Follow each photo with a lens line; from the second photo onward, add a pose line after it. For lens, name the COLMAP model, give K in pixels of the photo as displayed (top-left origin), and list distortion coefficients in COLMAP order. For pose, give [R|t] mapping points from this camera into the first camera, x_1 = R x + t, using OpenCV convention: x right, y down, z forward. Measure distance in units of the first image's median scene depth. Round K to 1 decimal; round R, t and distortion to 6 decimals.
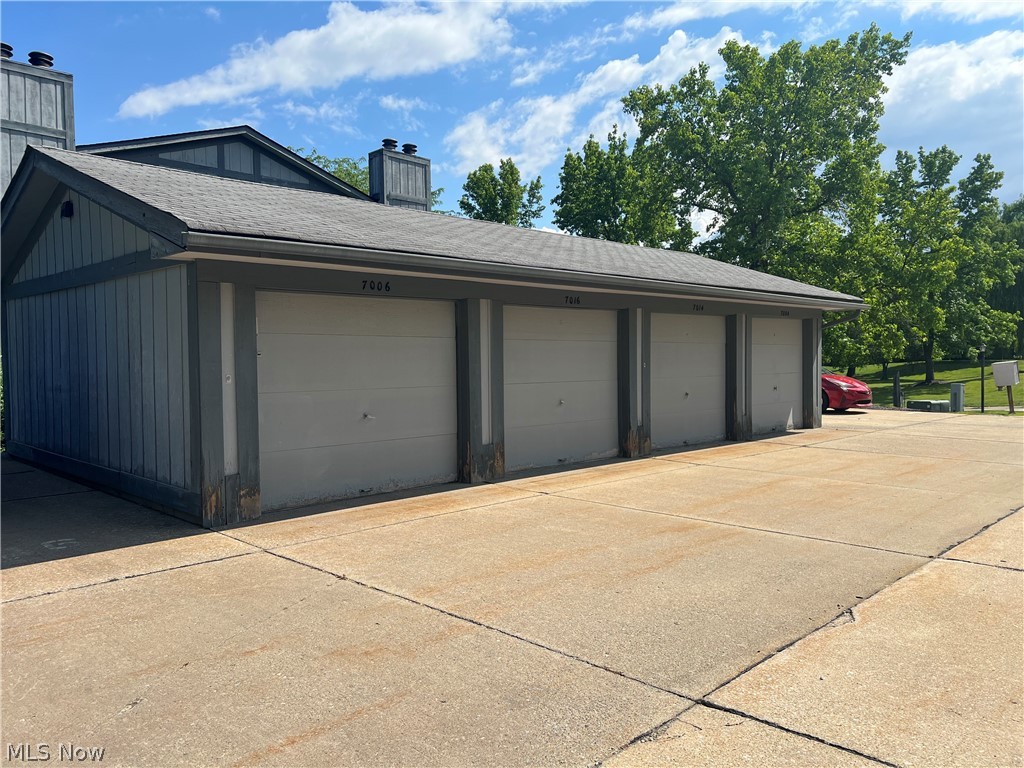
lens RADIAL K [[758.1, 0, 512.0], [0, 758.1, 383.3], [0, 0, 1]] dist [0.045890, -0.048497]
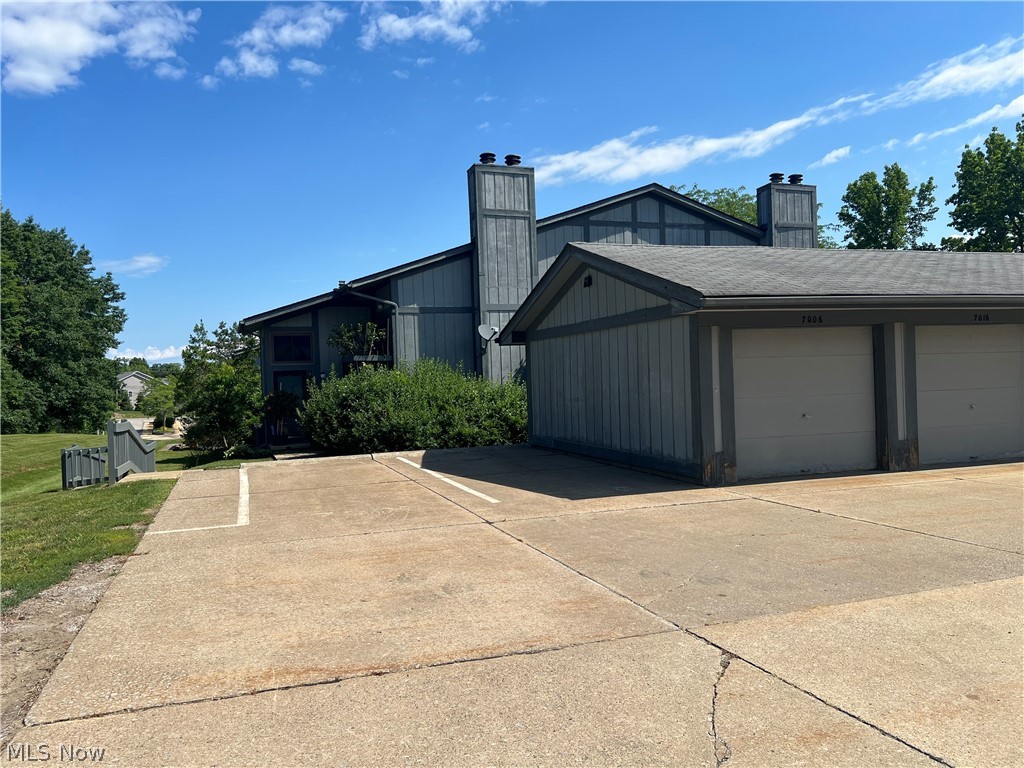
lens RADIAL K [[758.1, 0, 509.8], [0, 758.1, 388.9], [0, 0, 1]] dist [0.045890, -0.048497]
pose [[0.893595, -0.017917, -0.448517, -0.016685], [0.011139, 0.999780, -0.017745, 0.004507], [0.448736, 0.010861, 0.893598, -0.148978]]
